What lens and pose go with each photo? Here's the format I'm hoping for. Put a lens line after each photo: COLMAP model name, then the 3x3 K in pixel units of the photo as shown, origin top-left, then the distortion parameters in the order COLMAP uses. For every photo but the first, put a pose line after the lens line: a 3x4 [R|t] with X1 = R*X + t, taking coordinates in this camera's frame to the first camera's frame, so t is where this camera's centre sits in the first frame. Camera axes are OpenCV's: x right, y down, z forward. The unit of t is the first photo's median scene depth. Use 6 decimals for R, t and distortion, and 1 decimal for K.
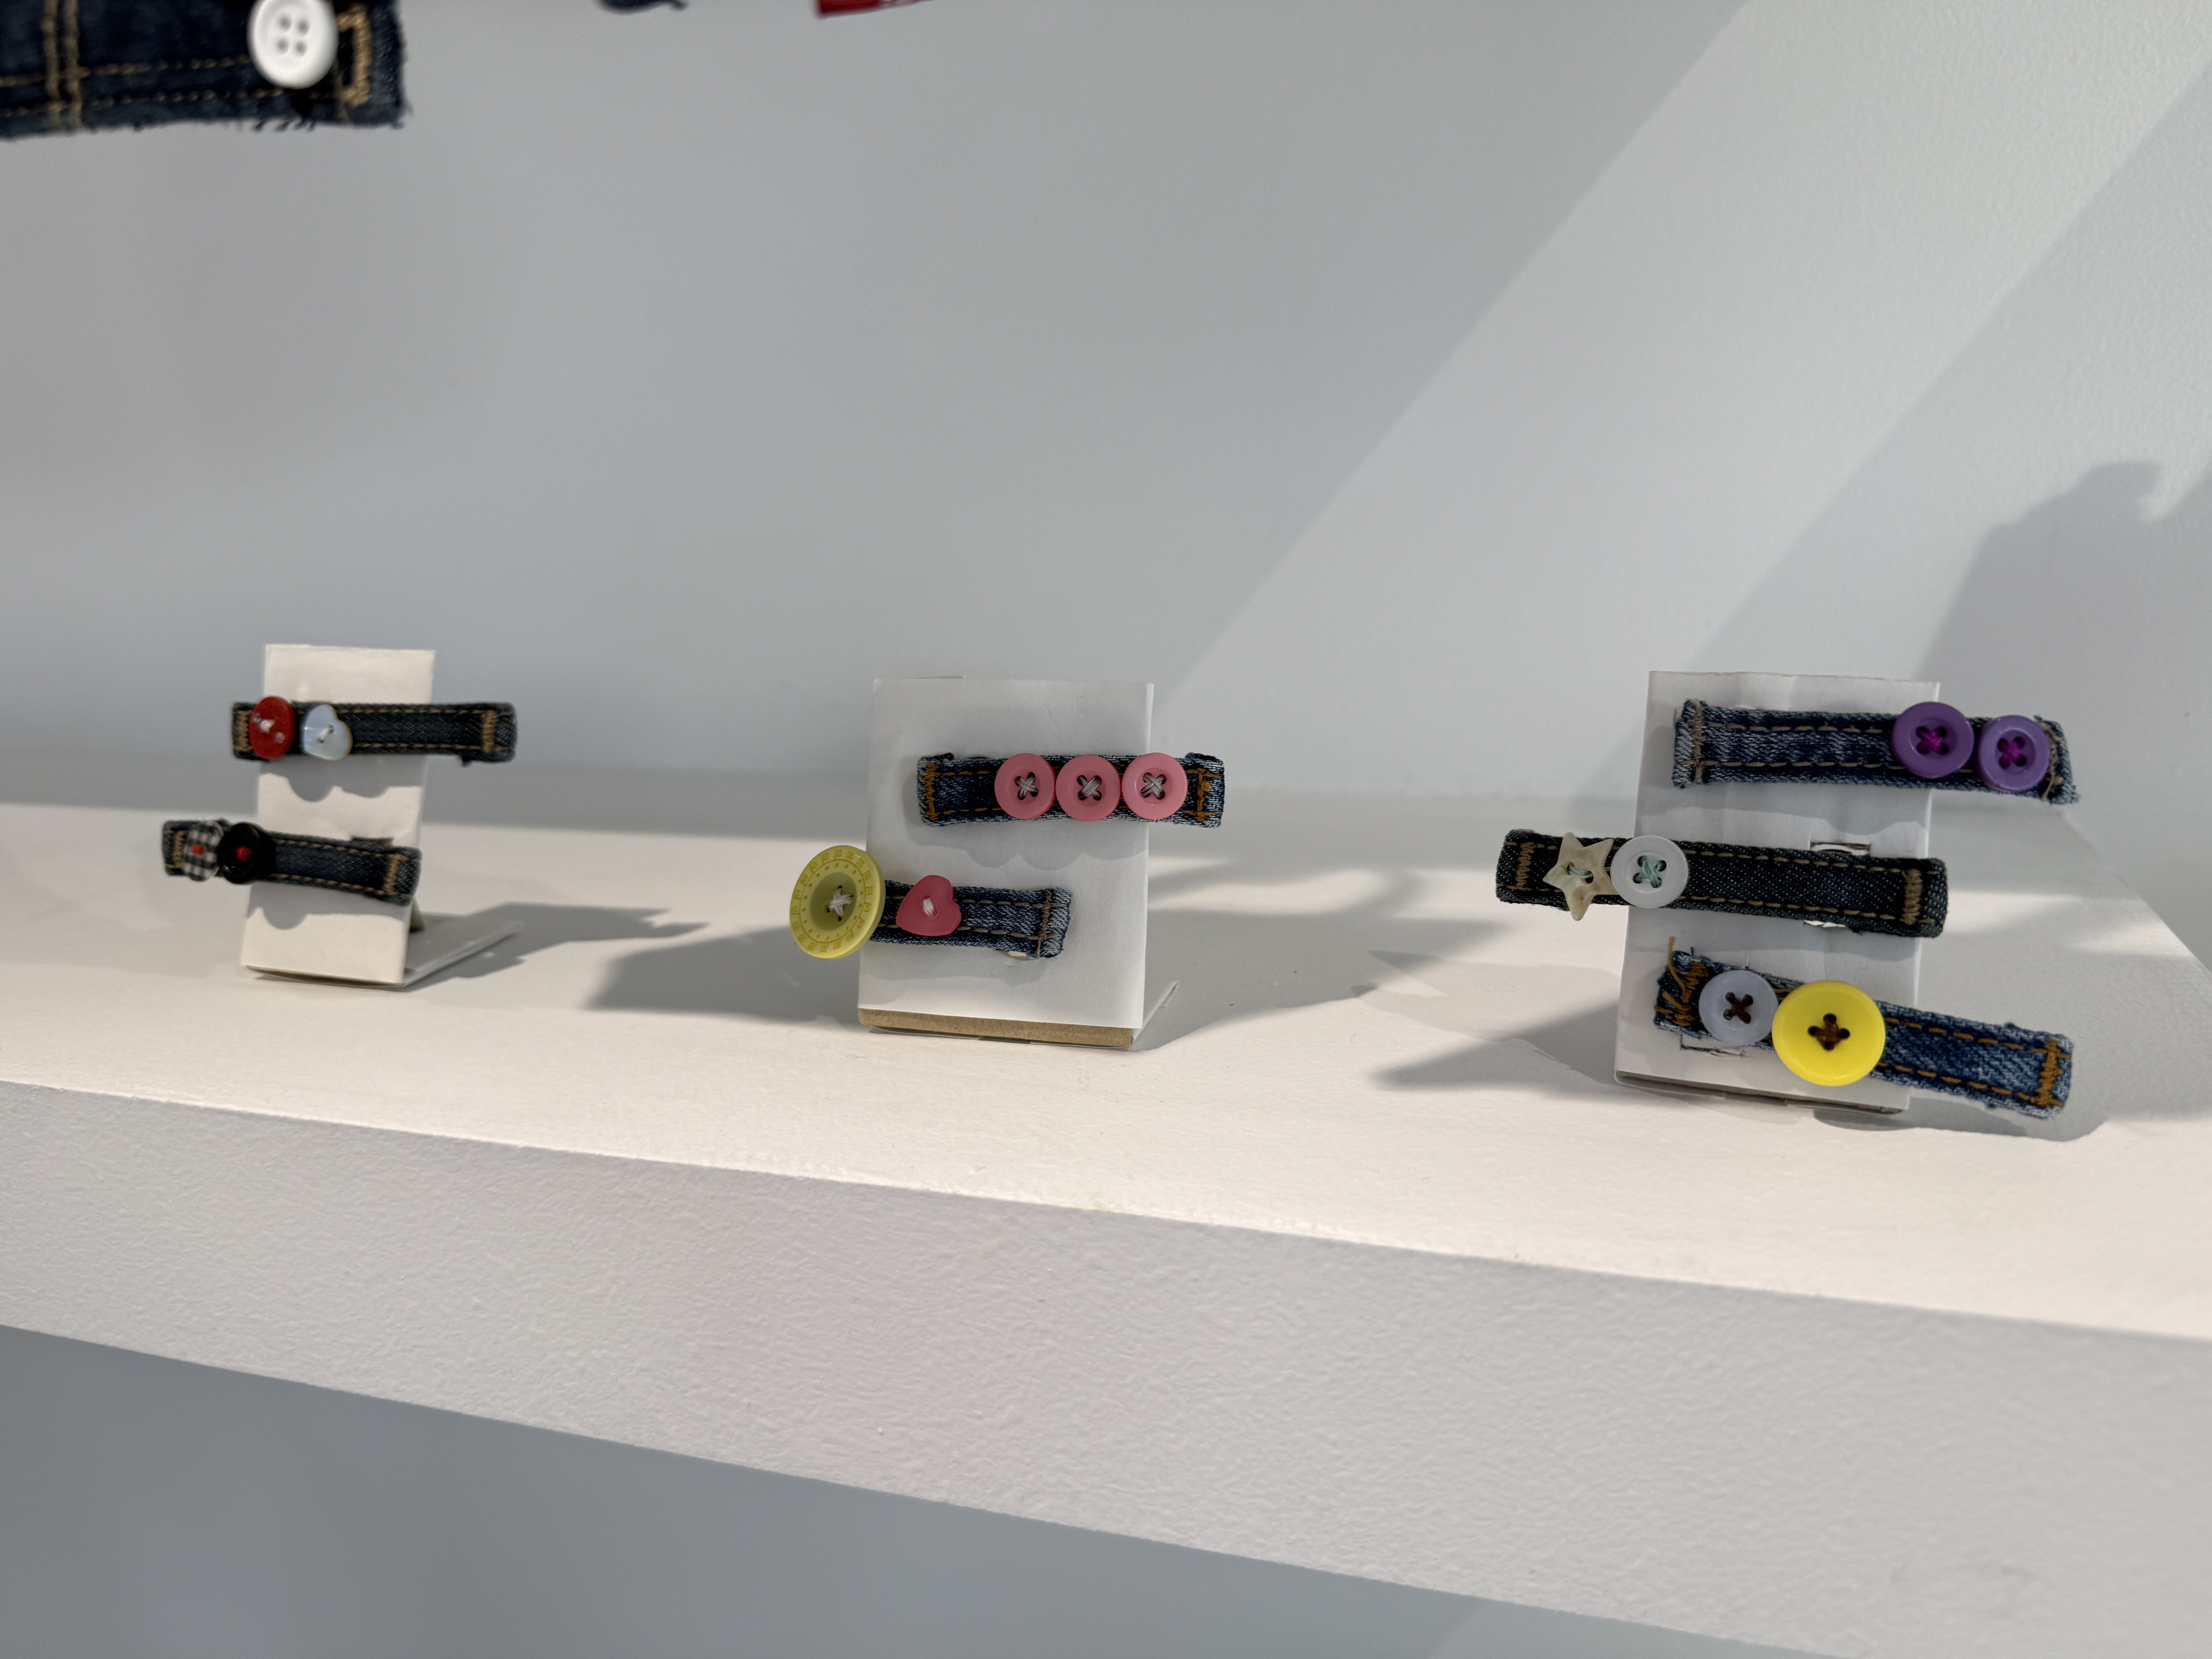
lens RADIAL K [[1591.5, 0, 1104.2], [0, 1591.5, 830.8], [0, 0, 1]] dist [0.037672, -0.070271]
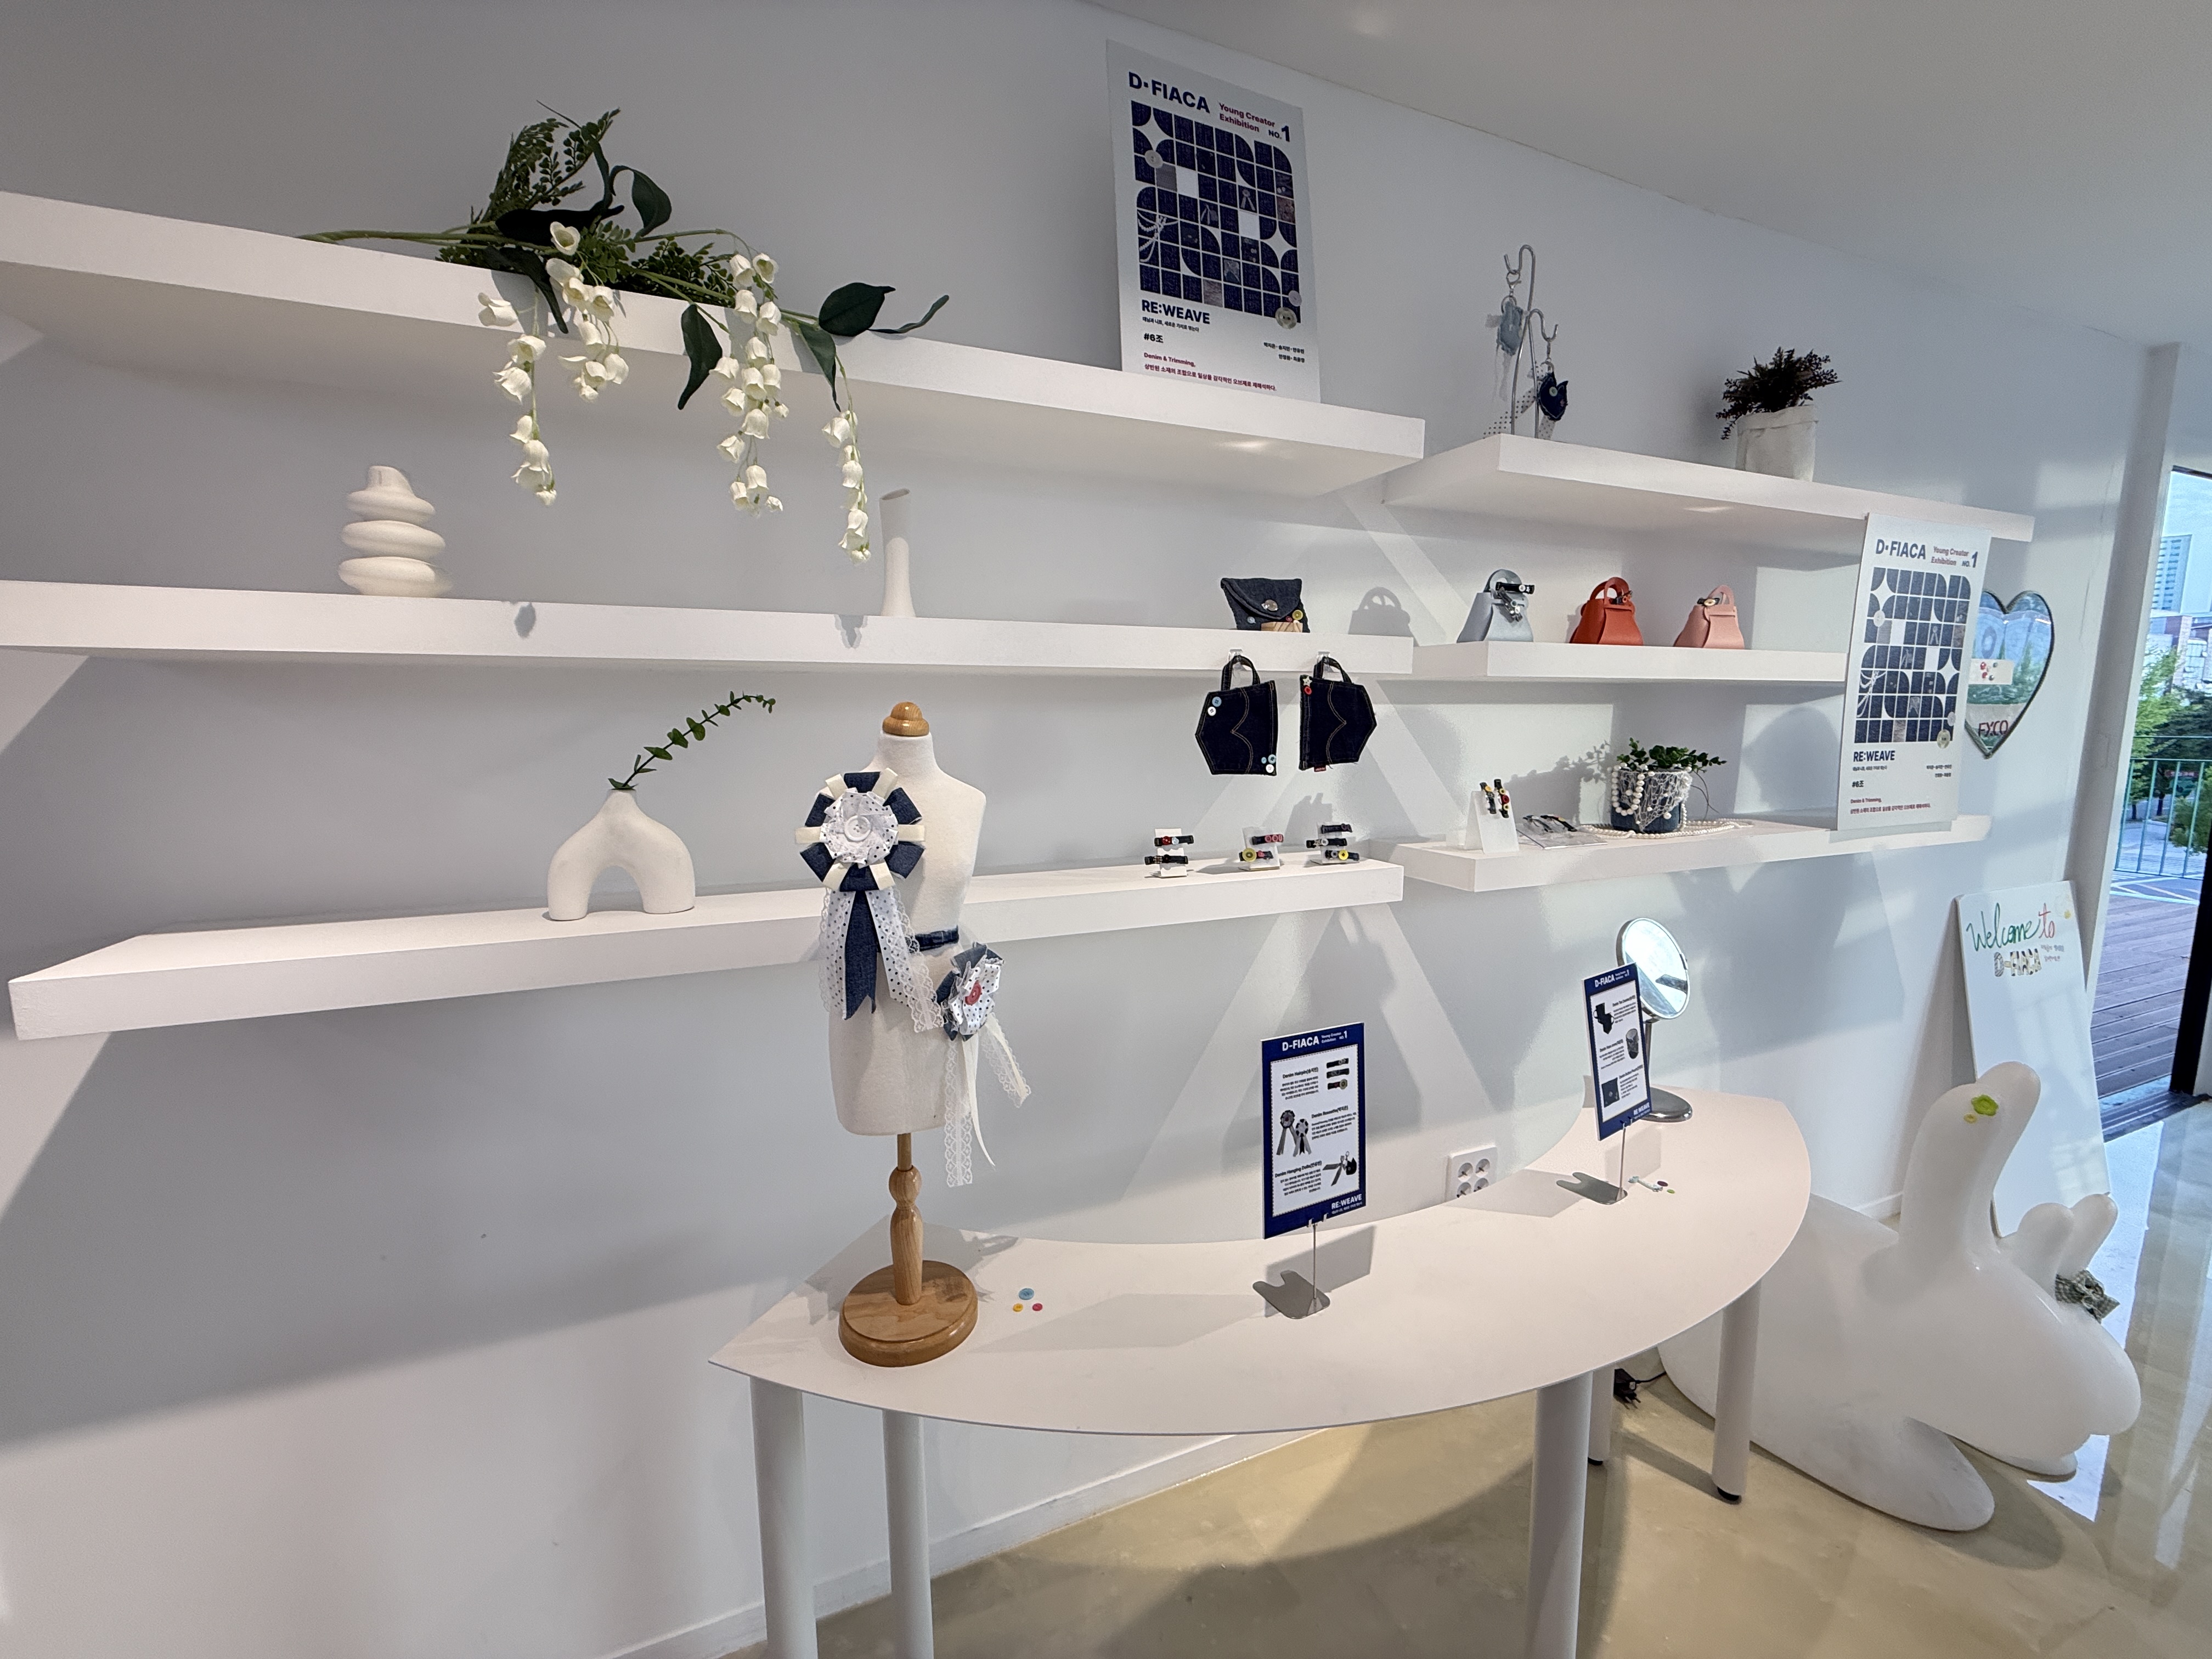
lens RADIAL K [[888.3, 0, 1103.7], [0, 888.3, 829.8], [0, 0, 1]] dist [-0.011400, 0.001253]
pose [[0.758036, -0.042385, 0.650834, -3.262082], [0.132487, 0.987088, -0.090026, 0.200506], [-0.638614, 0.154470, 0.753864, -1.741935]]
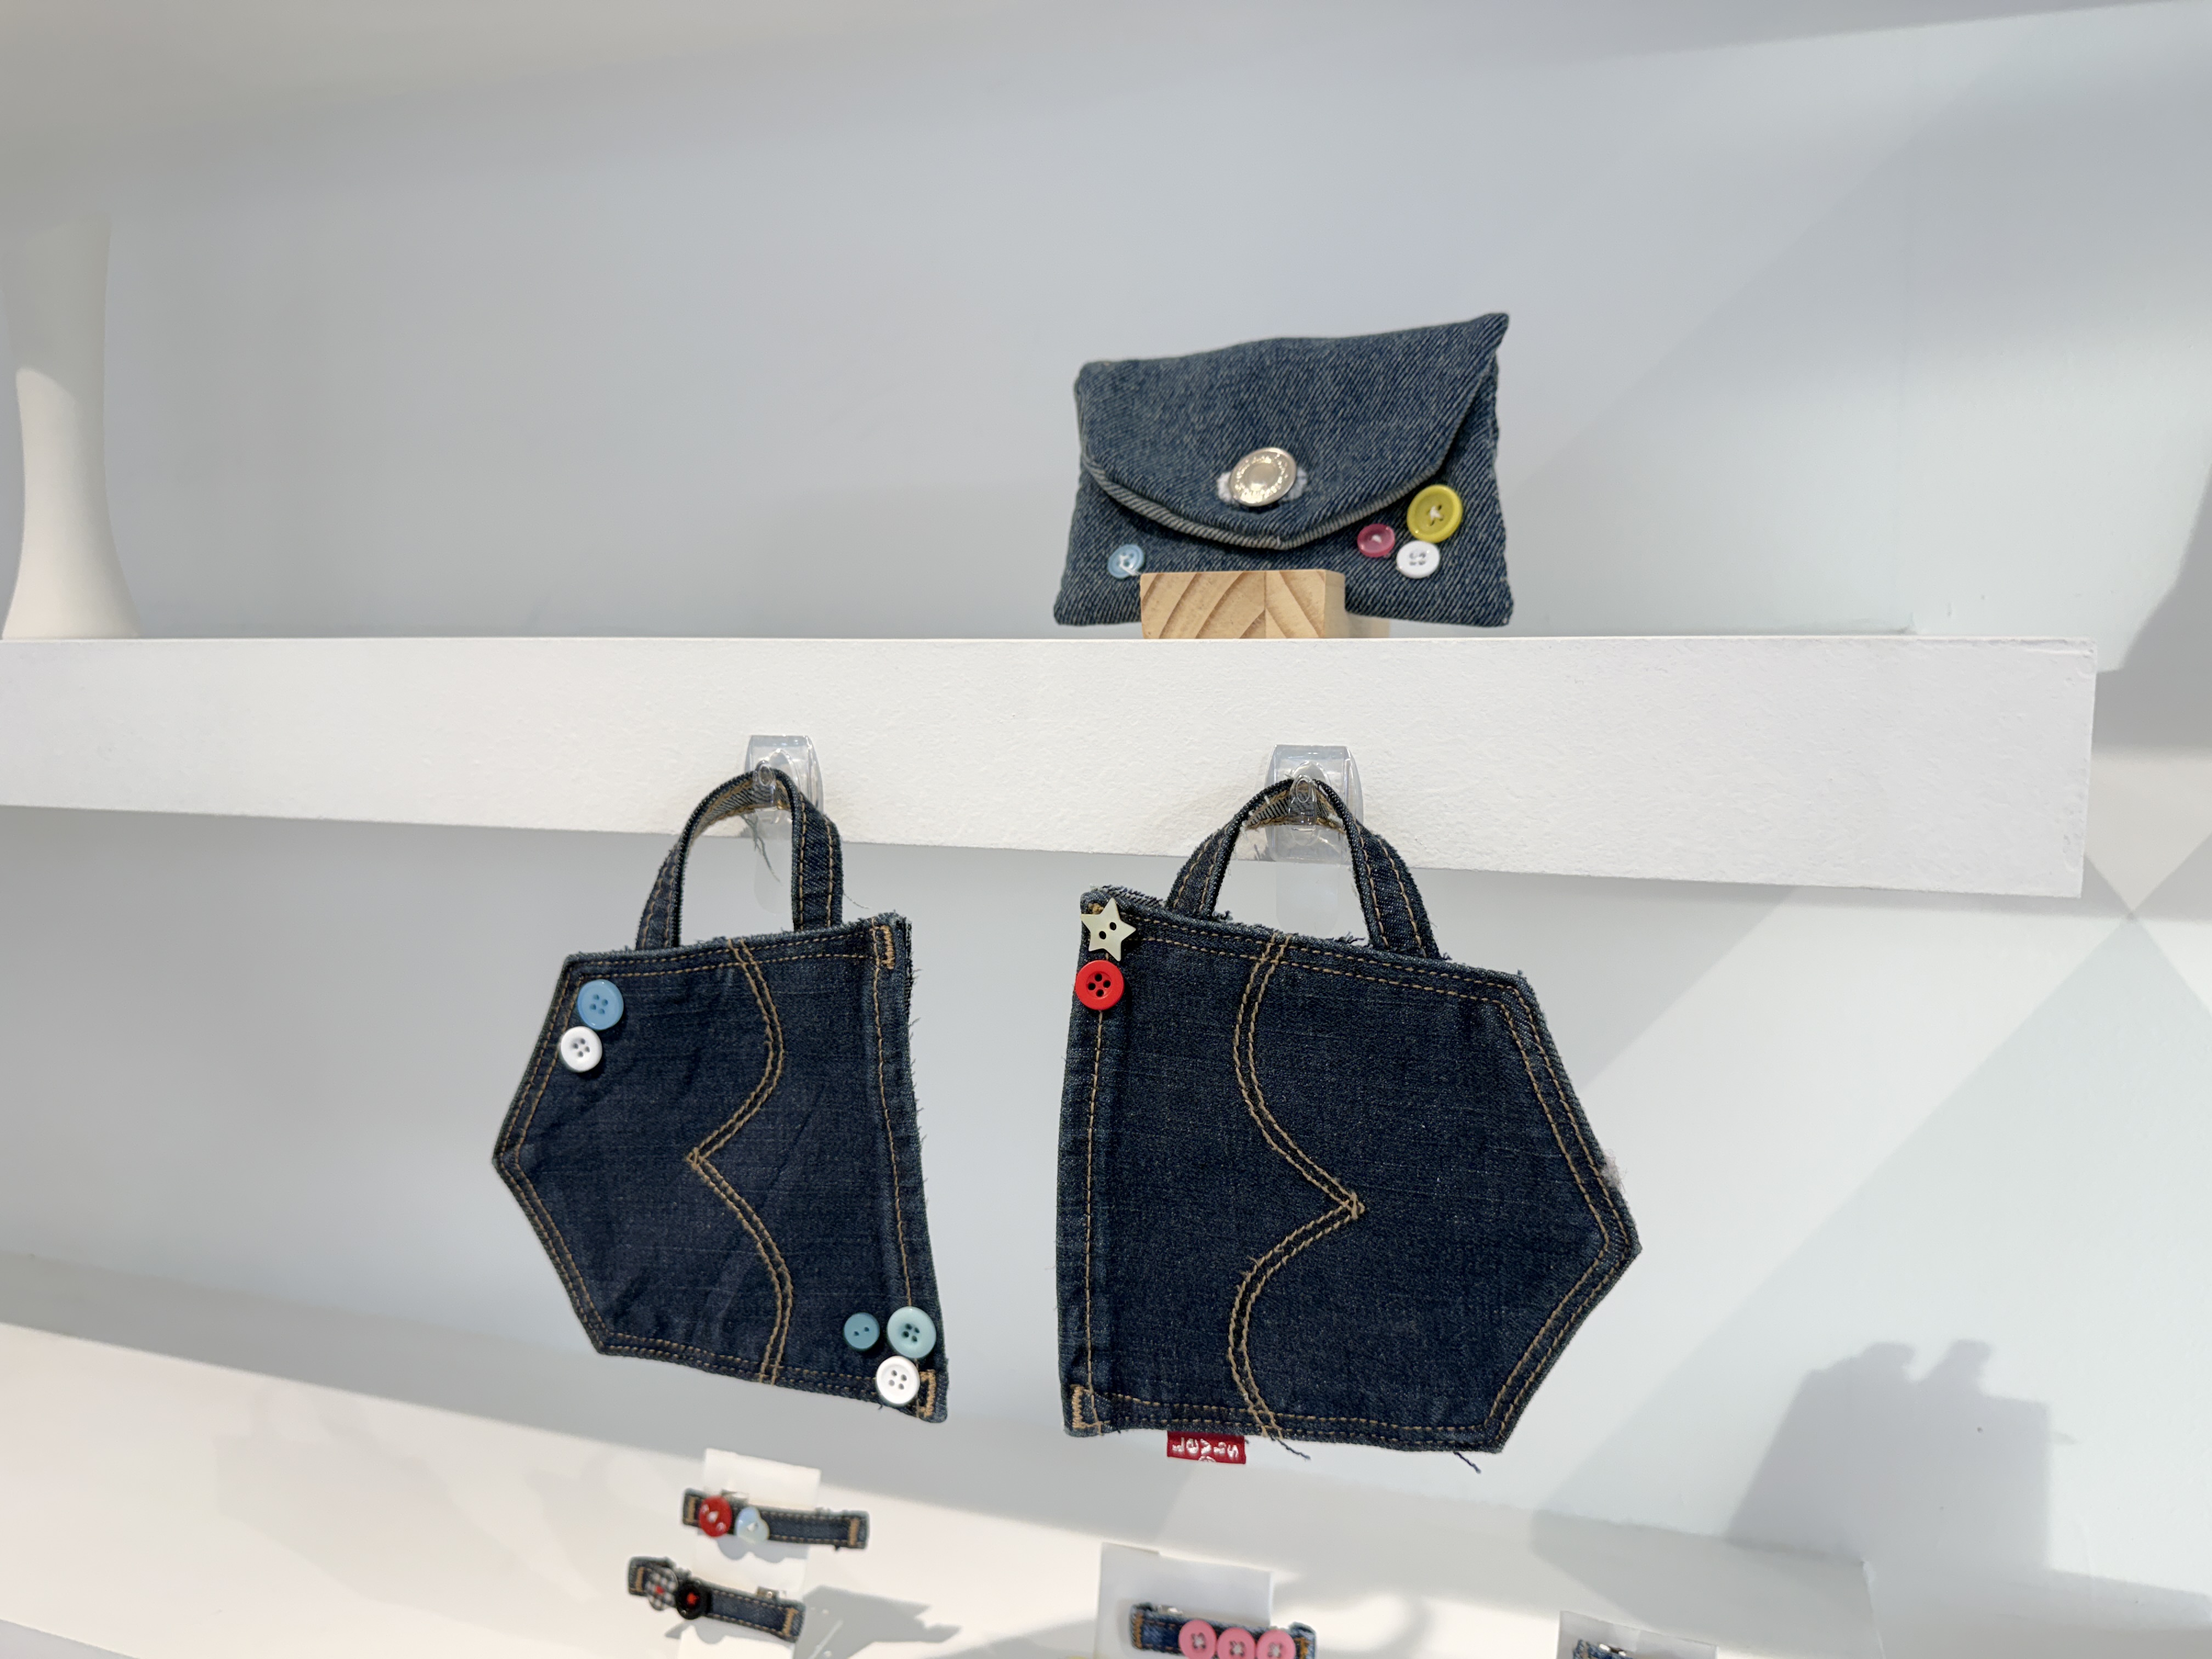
lens RADIAL K [[1591.5, 0, 1104.7], [0, 1591.5, 840.7], [0, 0, 1]] dist [0.037672, -0.070271]
pose [[0.999017, 0.042480, -0.012629, -0.140695], [-0.043804, 0.989761, -0.135846, -0.547149], [0.006729, 0.136266, 0.990649, -0.698594]]
